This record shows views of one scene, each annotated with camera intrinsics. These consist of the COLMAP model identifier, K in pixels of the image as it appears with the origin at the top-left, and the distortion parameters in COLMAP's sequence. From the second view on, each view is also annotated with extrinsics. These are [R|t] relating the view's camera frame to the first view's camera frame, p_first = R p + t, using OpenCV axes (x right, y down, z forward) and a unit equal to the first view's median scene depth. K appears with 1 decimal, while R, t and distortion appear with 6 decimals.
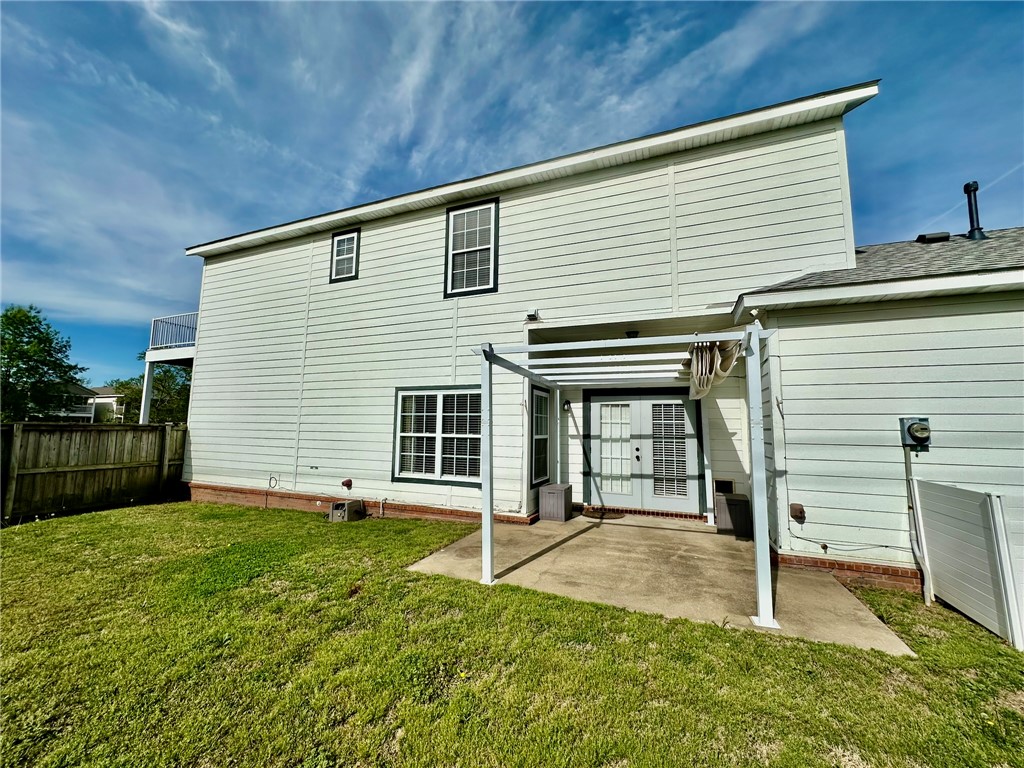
lens RADIAL K [[407.5, 0, 512.0], [0, 407.5, 384.0], [0, 0, 1]] dist [-0.001418, 0.000113]
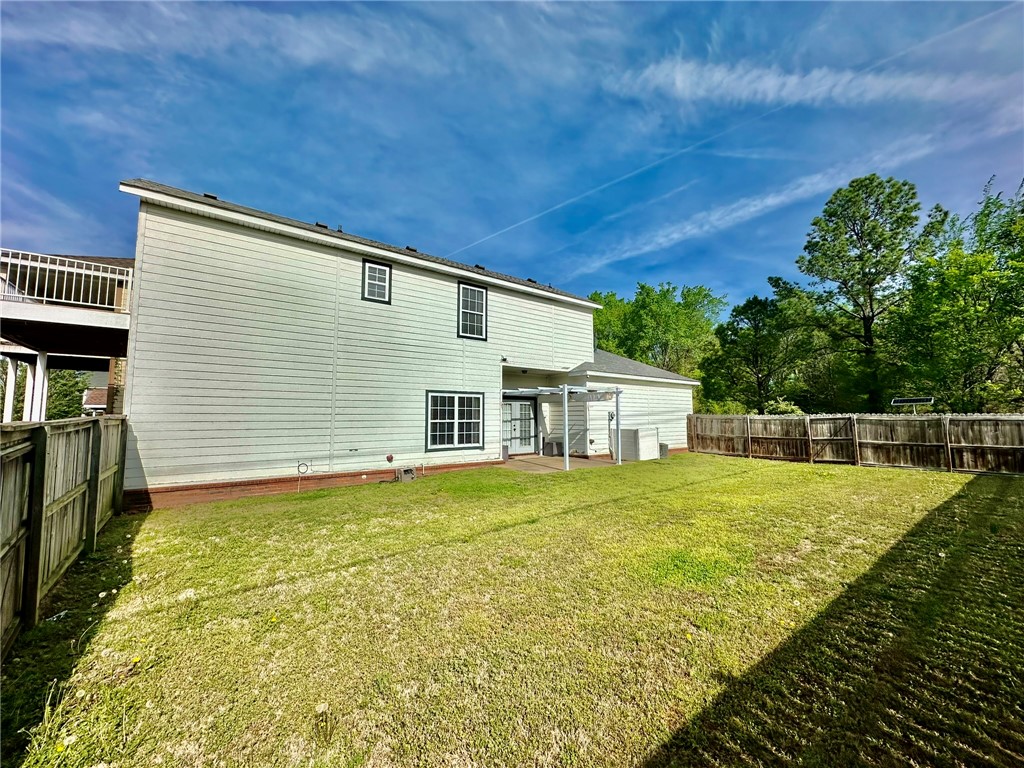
lens RADIAL K [[407.5, 0, 512.0], [0, 407.5, 384.0], [0, 0, 1]] dist [-0.001418, 0.000113]
pose [[0.503825, 0.055112, 0.862046, -1.485807], [-0.087012, 0.996125, -0.012830, -0.022718], [-0.859412, -0.068544, 0.506668, -0.028057]]
